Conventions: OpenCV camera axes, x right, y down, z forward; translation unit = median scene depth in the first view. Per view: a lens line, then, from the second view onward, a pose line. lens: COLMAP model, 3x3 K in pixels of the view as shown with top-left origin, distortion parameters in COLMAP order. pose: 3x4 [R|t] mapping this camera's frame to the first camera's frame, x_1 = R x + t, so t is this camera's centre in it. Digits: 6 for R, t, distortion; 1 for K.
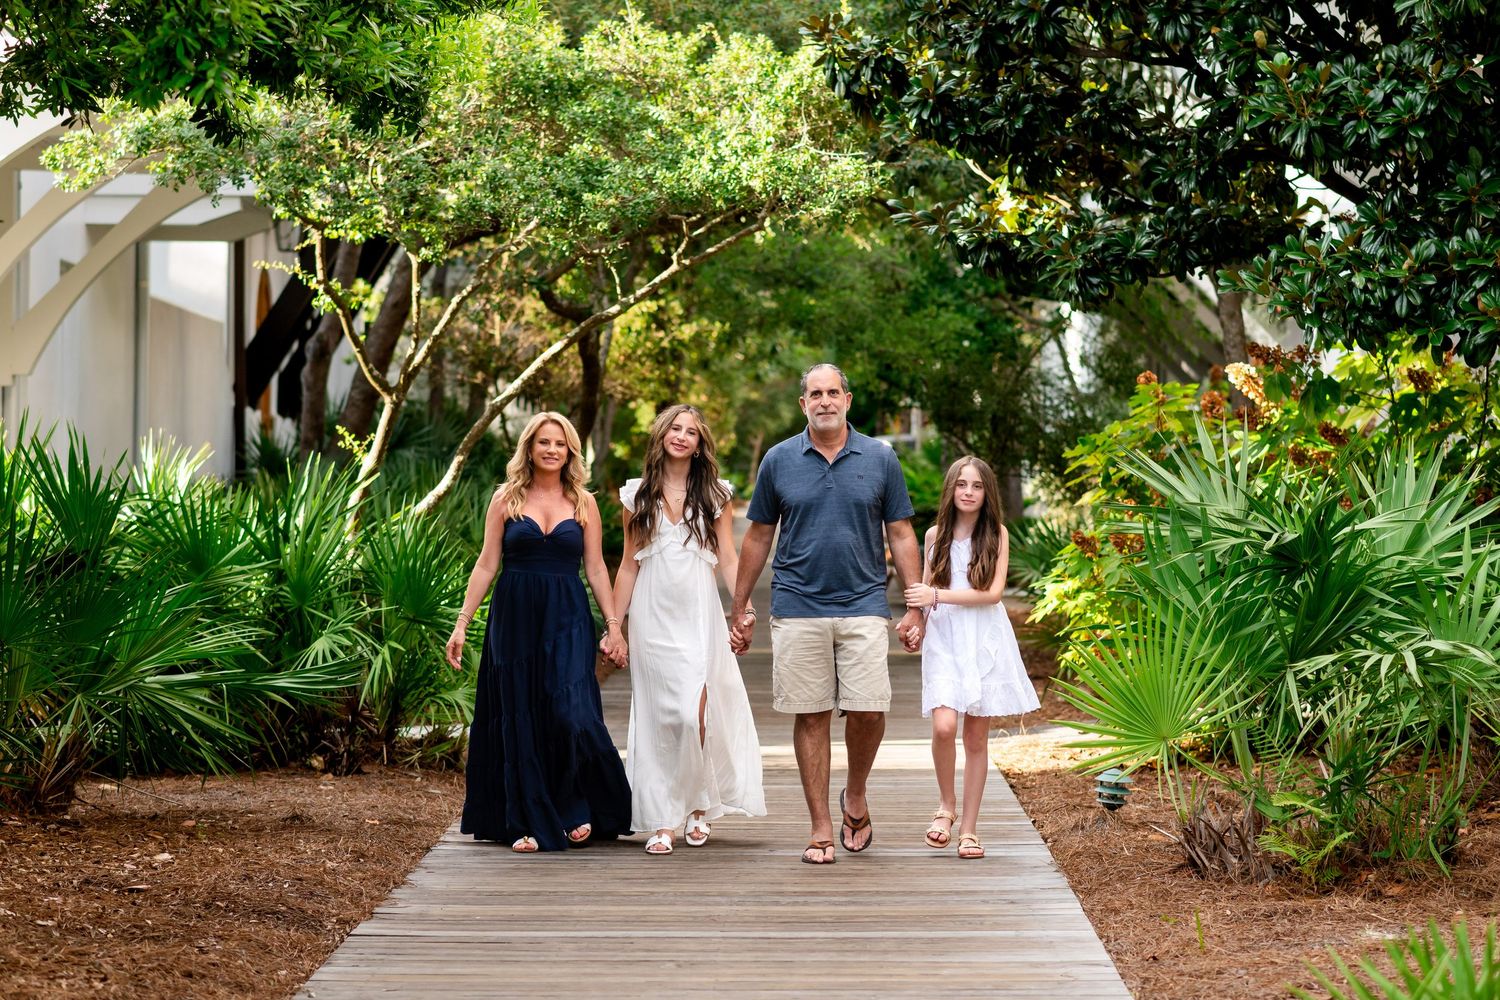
lens RADIAL K [[3805.2, 0, 750.0], [0, 3805.2, 500.0], [0, 0, 1]] dist [-0.014283, -0.386670]
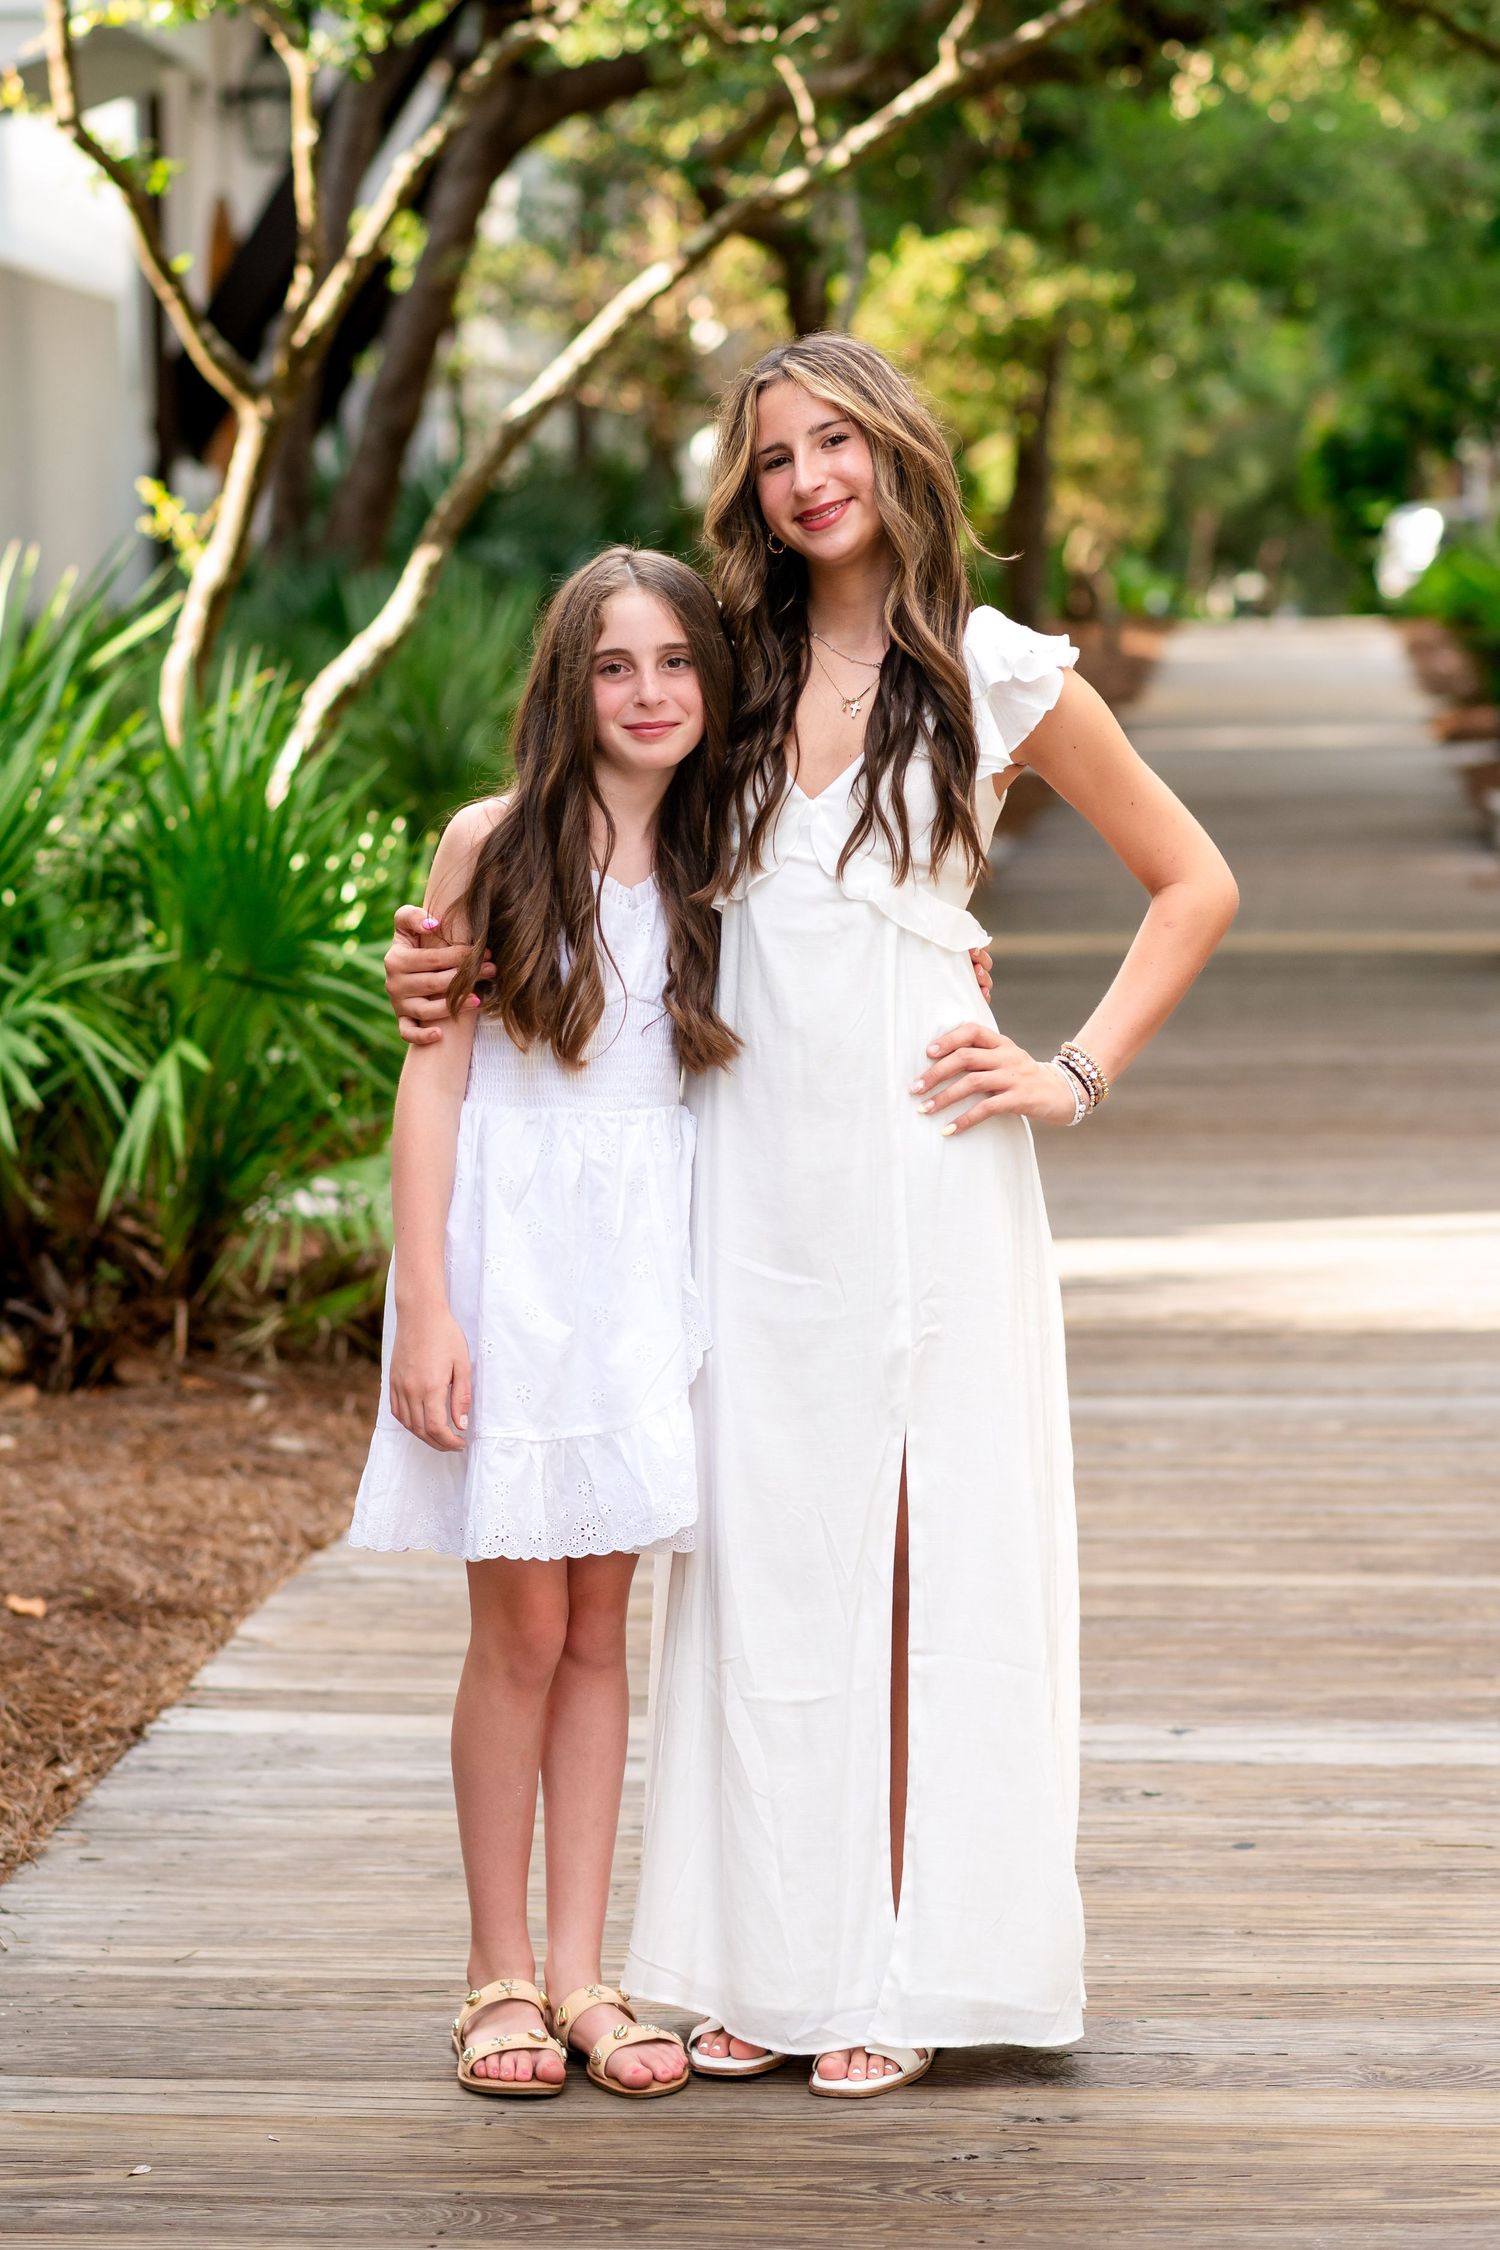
lens RADIAL K [[5152.6, 0, 750.0], [0, 5152.6, 1125.0], [0, 0, 1]] dist [-0.010527, -0.210449]
pose [[0.995963, -0.004252, -0.089663, 0.008551], [0.013117, 0.995050, 0.098504, -0.004532], [0.088800, -0.099282, 0.991089, 0.490249]]
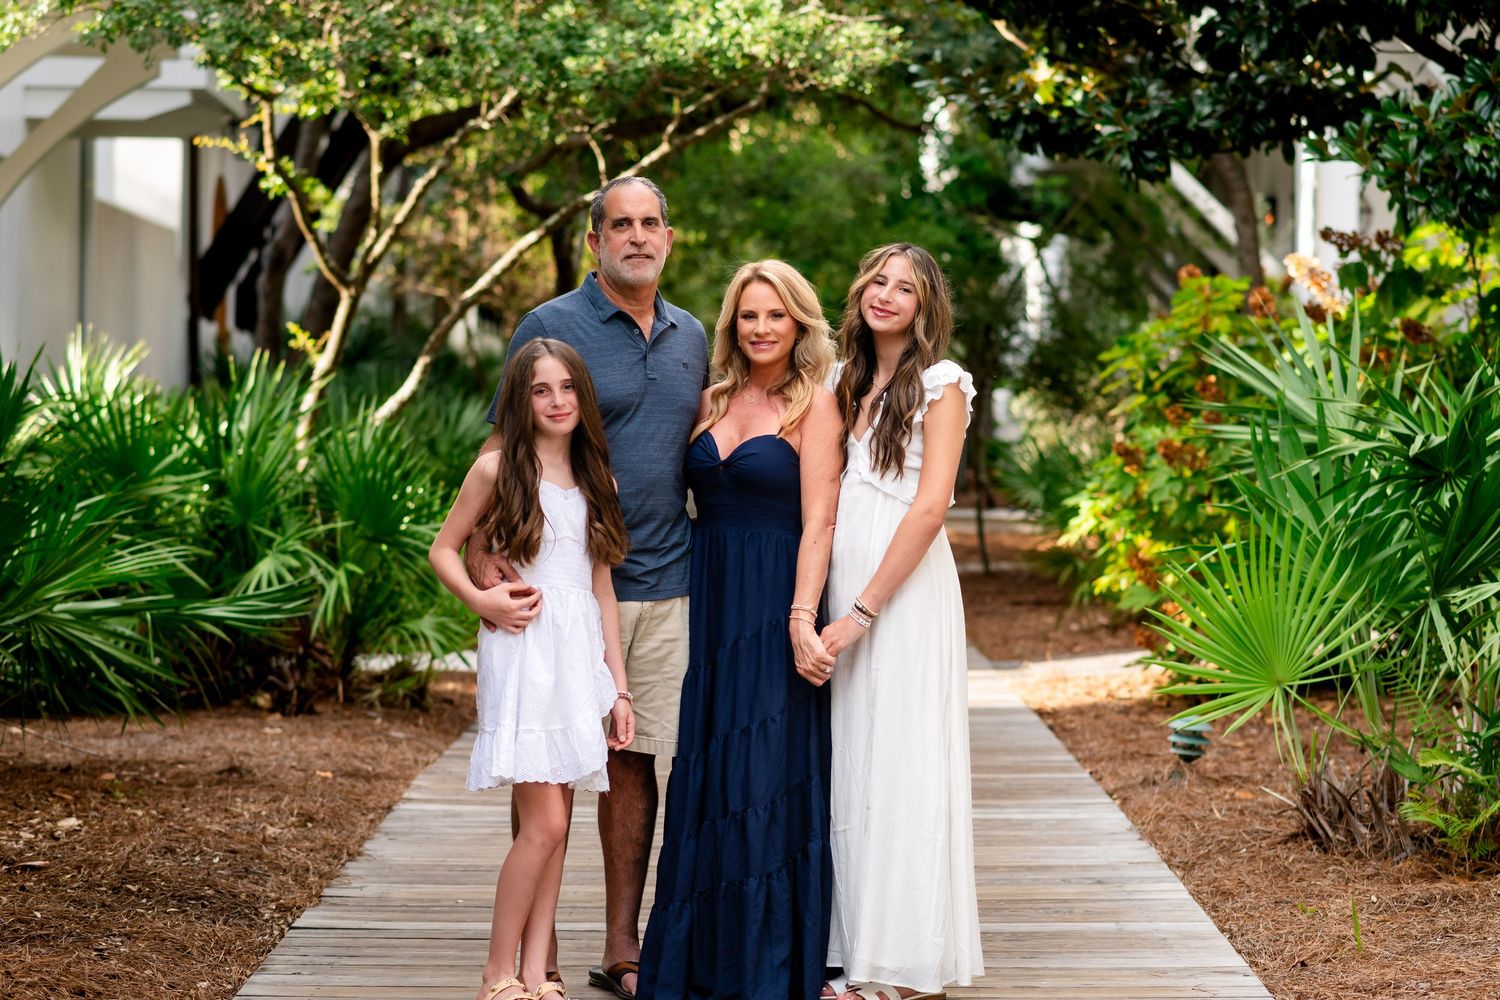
lens RADIAL K [[3435.1, 0, 750.0], [0, 3435.1, 500.0], [0, 0, 1]] dist [-0.010527, -0.210449]
pose [[0.999799, 0.002837, 0.019861, -0.017212], [-0.003208, 0.999821, 0.018646, 0.007492], [-0.019805, -0.018706, 0.999629, 0.205707]]
